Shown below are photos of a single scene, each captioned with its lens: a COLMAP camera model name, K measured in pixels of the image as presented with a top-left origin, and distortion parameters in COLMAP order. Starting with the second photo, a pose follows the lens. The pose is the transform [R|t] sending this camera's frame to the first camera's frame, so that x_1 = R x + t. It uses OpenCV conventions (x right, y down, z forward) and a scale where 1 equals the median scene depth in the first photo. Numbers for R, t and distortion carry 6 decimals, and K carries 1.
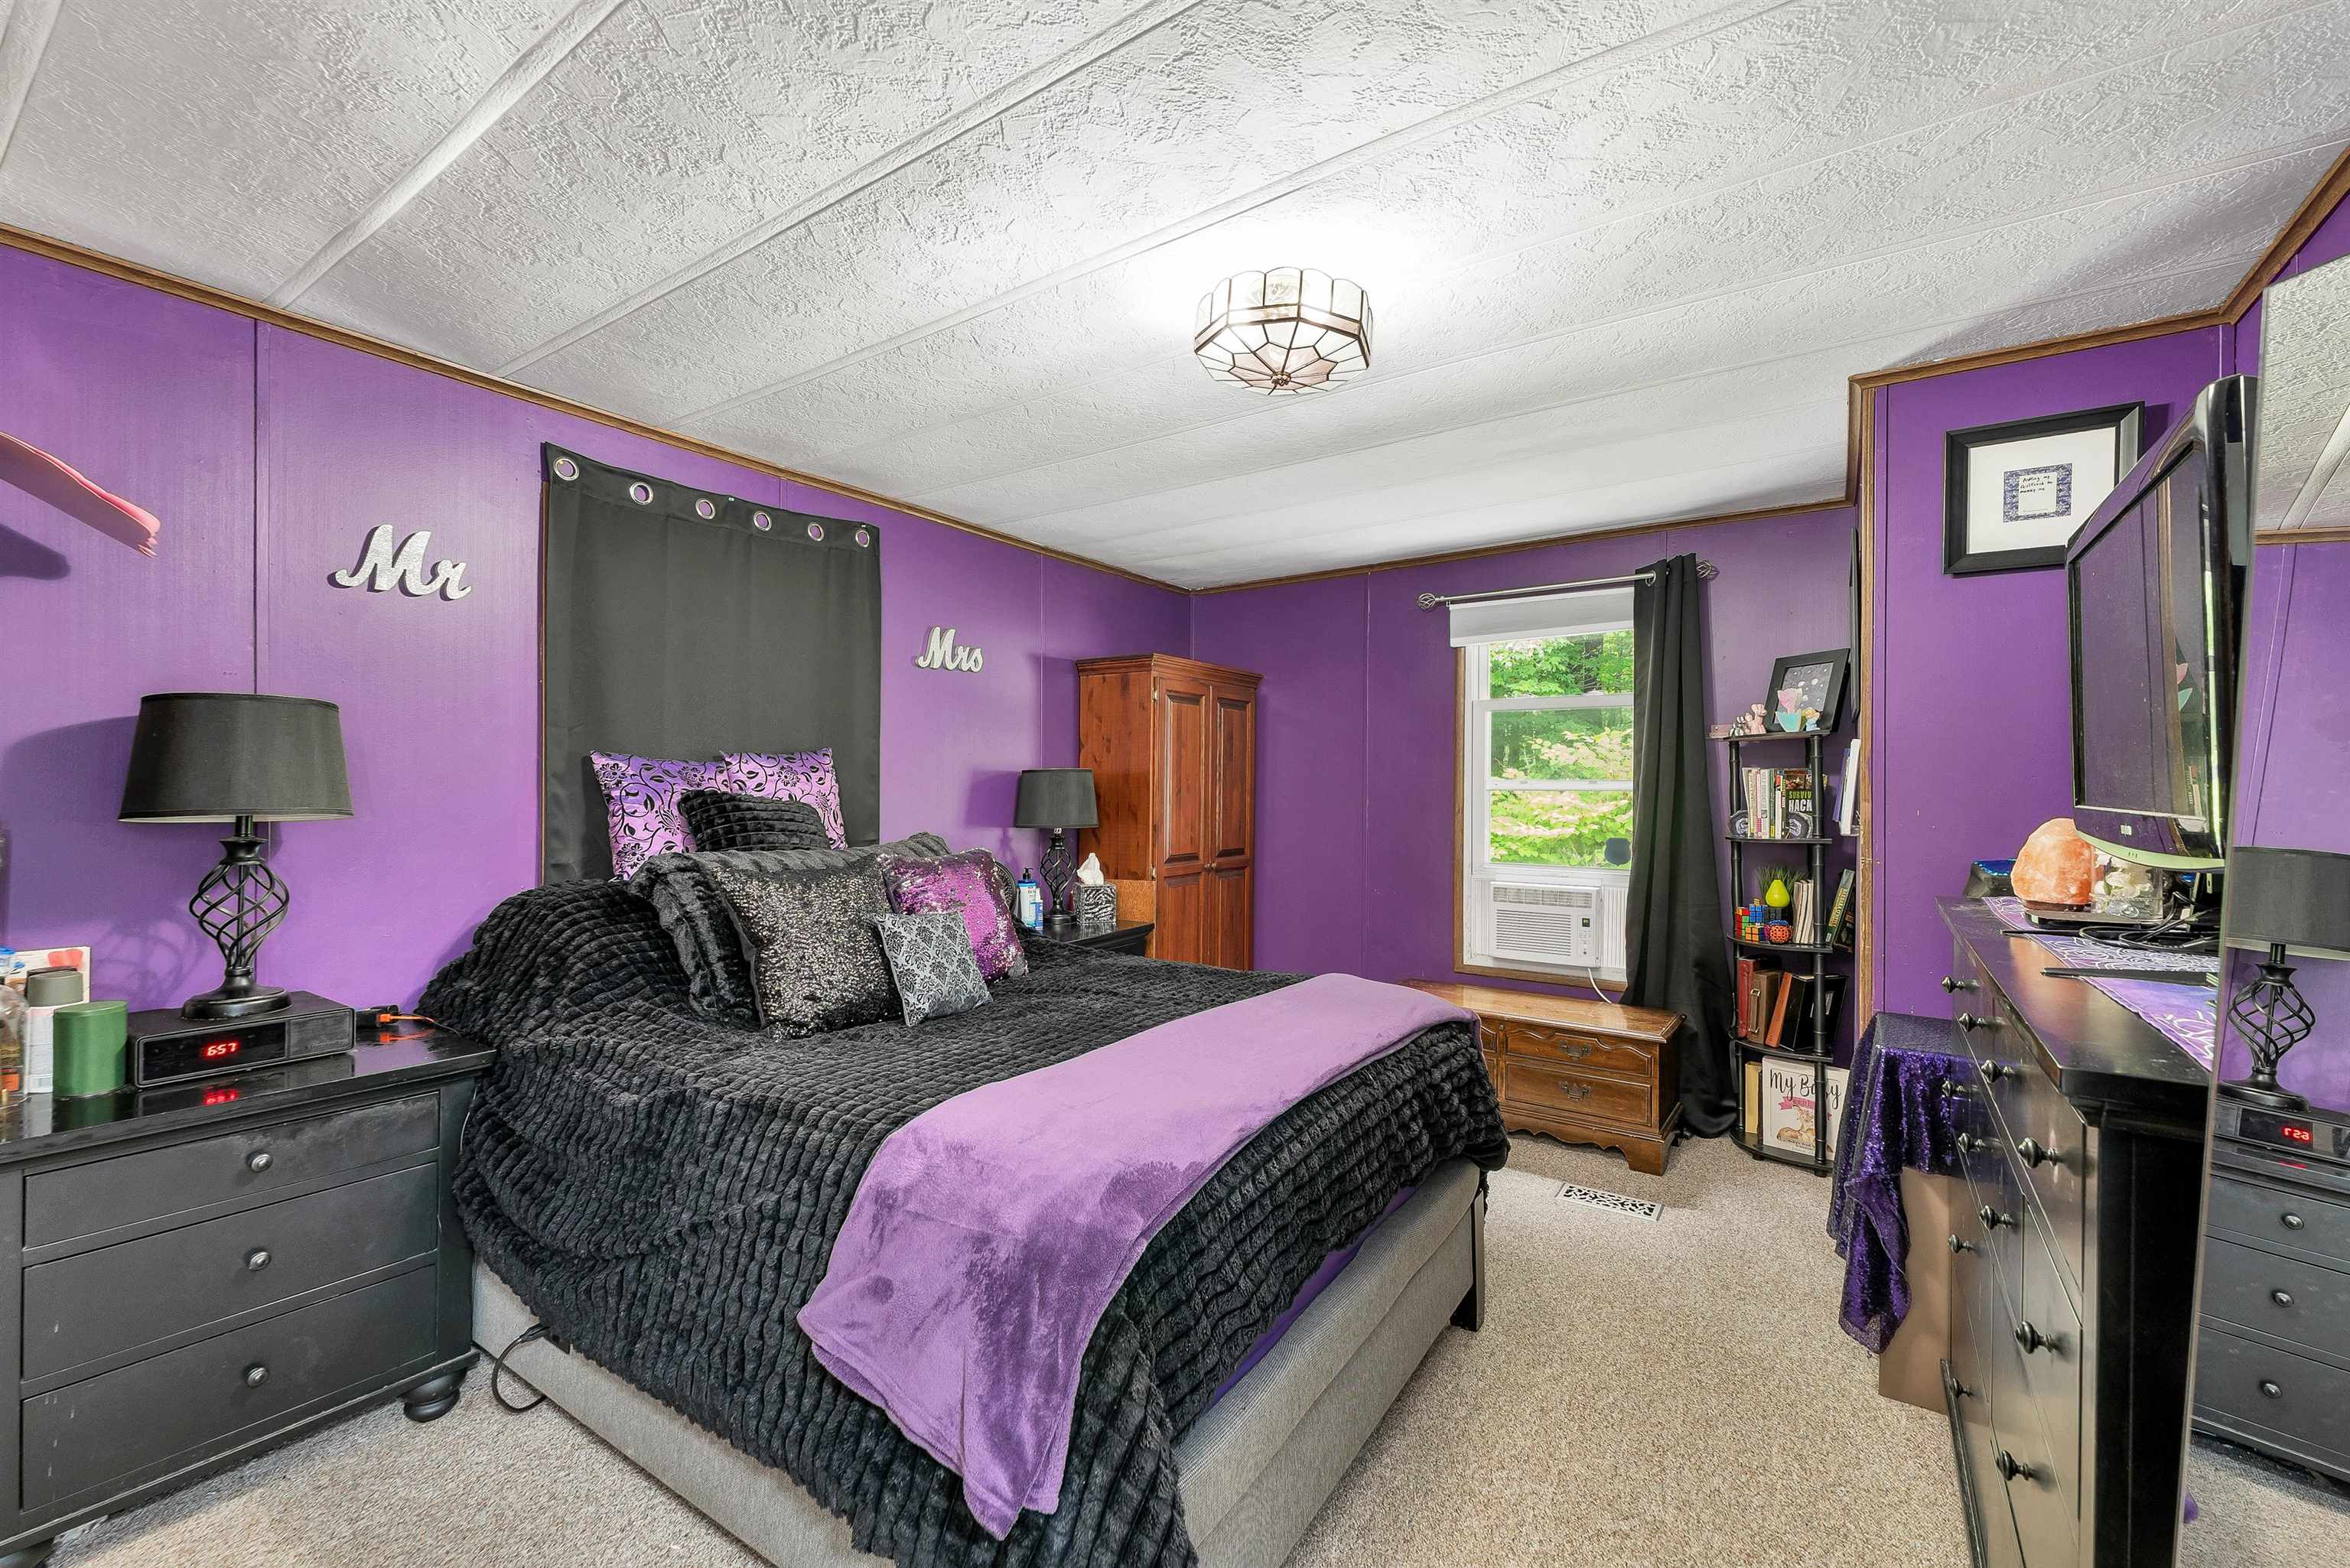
lens RADIAL K [[975.9, 0, 1165.9], [0, 975.9, 800.3], [0, 0, 1]] dist [0.001514, 0.000075]
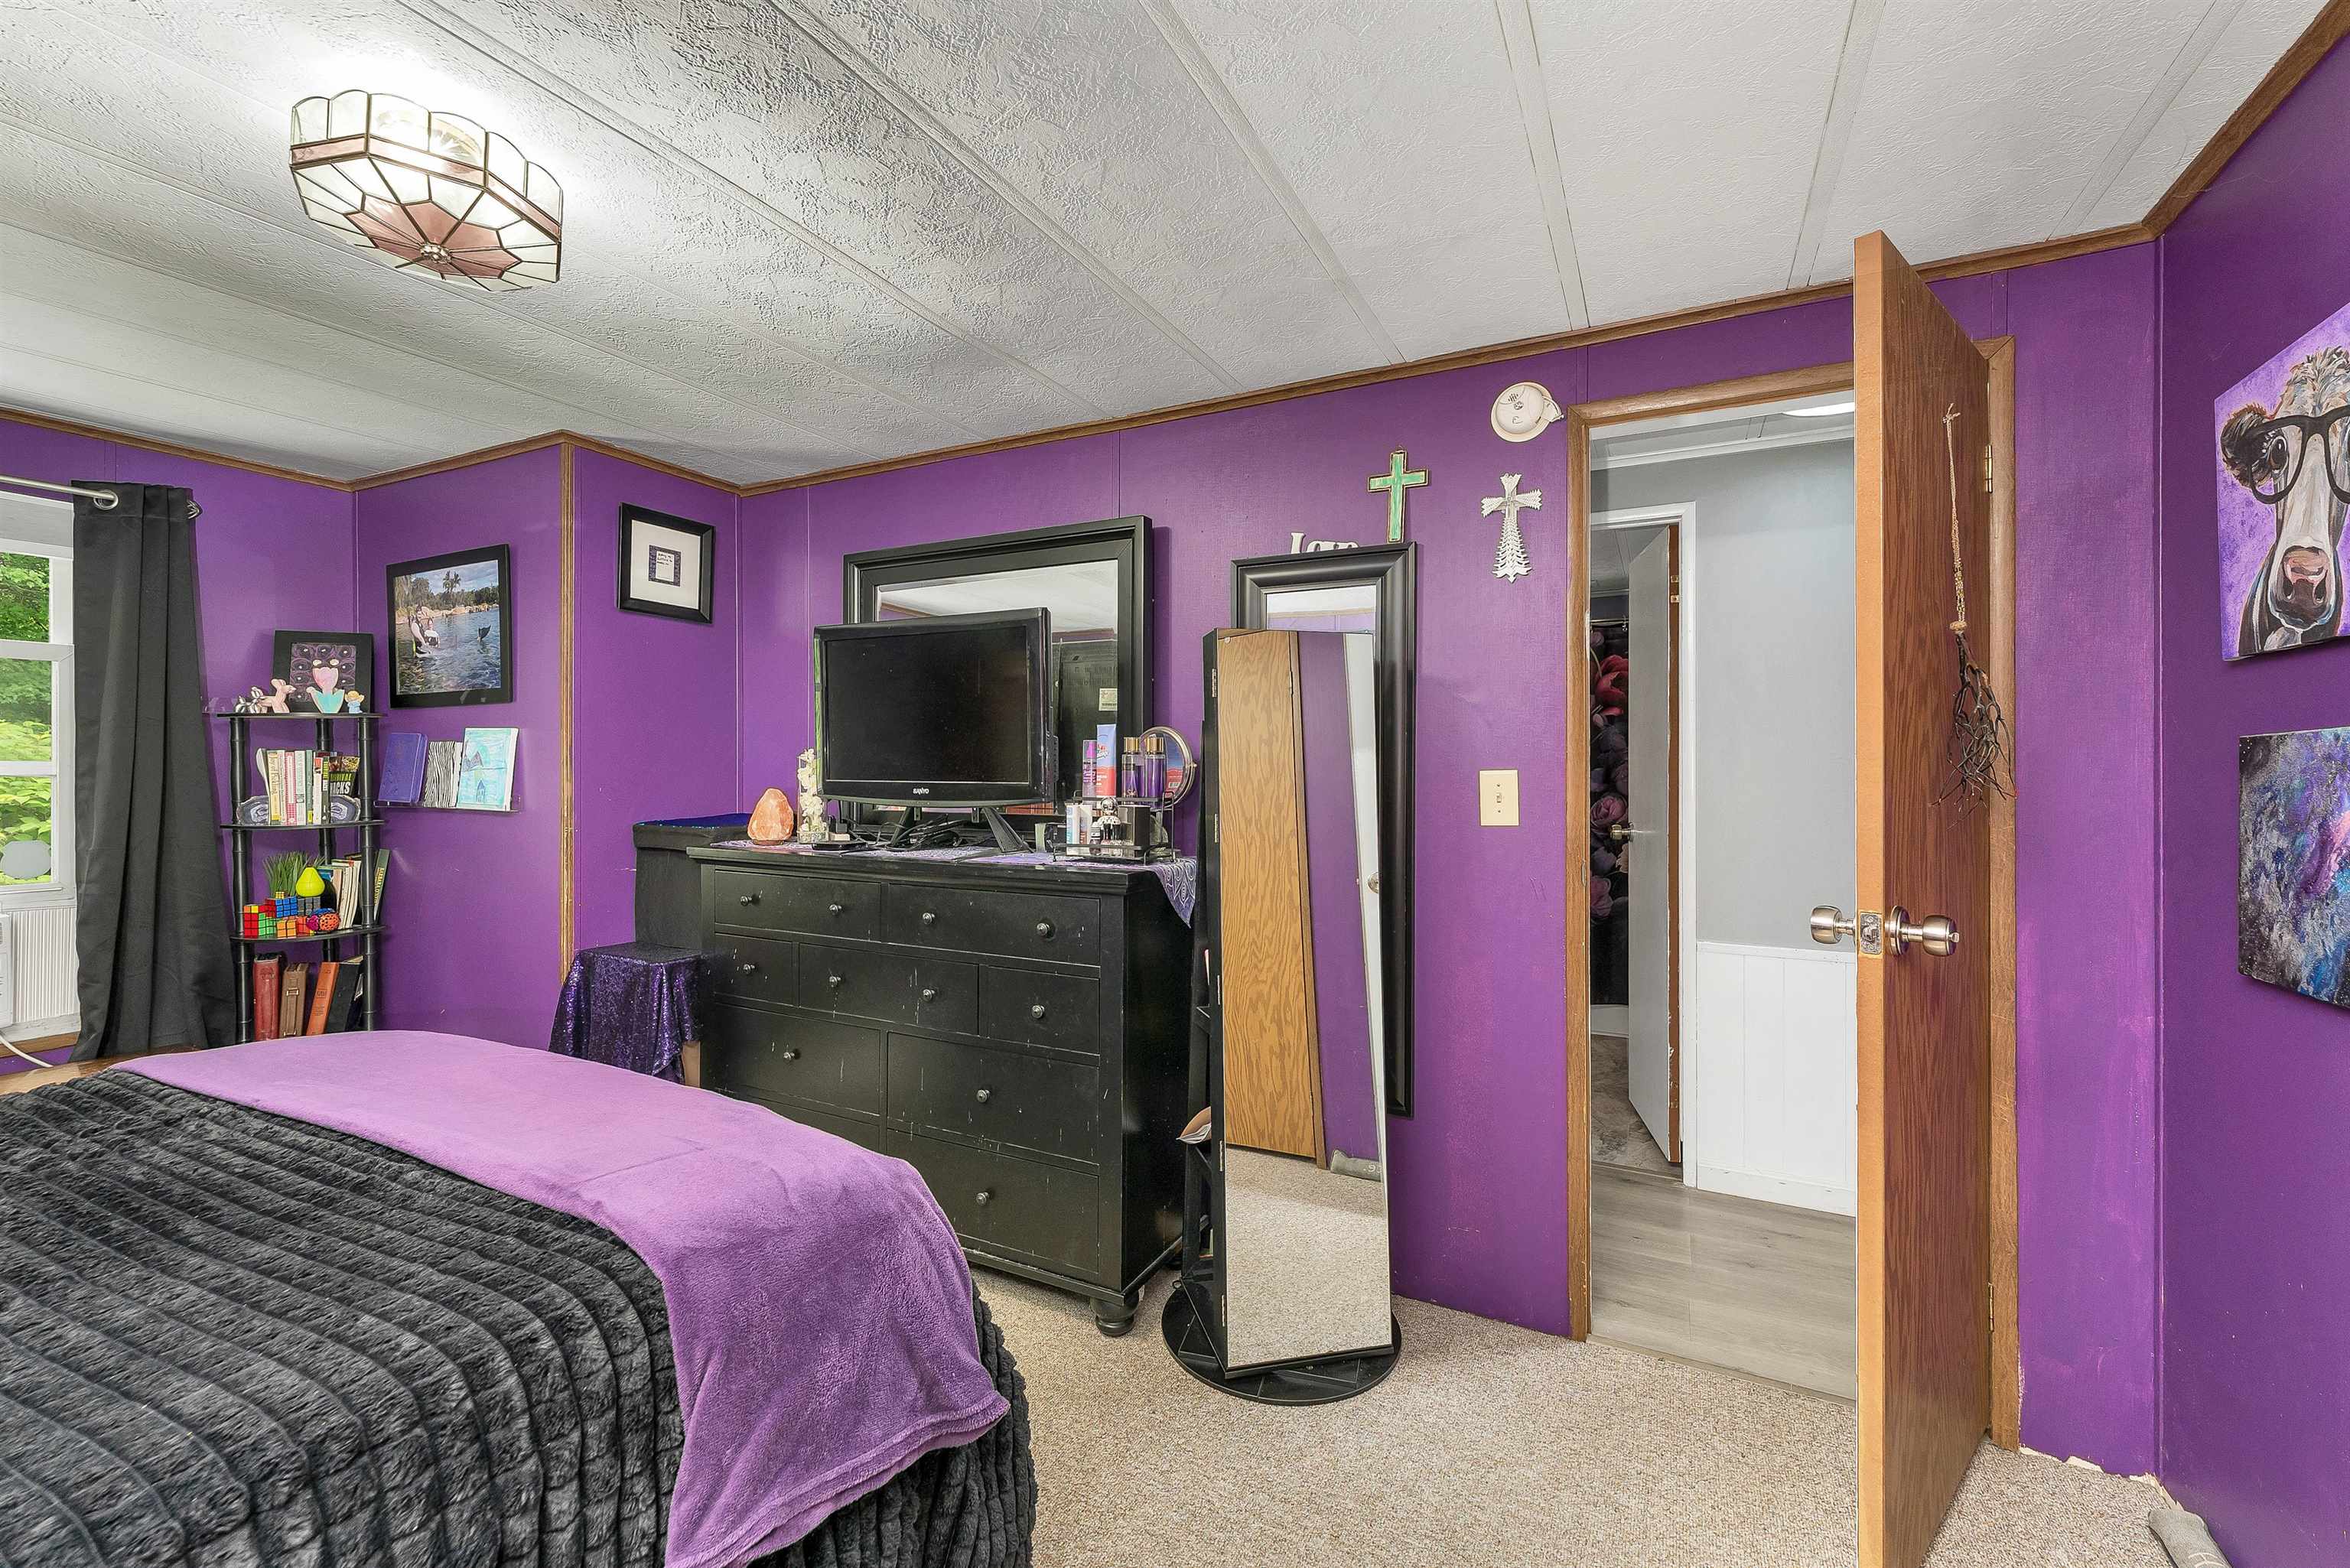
lens RADIAL K [[989.7, 0, 1162.2], [0, 989.7, 779.1], [0, 0, 1]] dist [0.000474, -0.000100]
pose [[-0.130307, -0.014244, 0.991371, -0.472715], [0.014203, 0.999767, 0.016232, -0.008803], [-0.991372, 0.016196, -0.130074, 0.333984]]
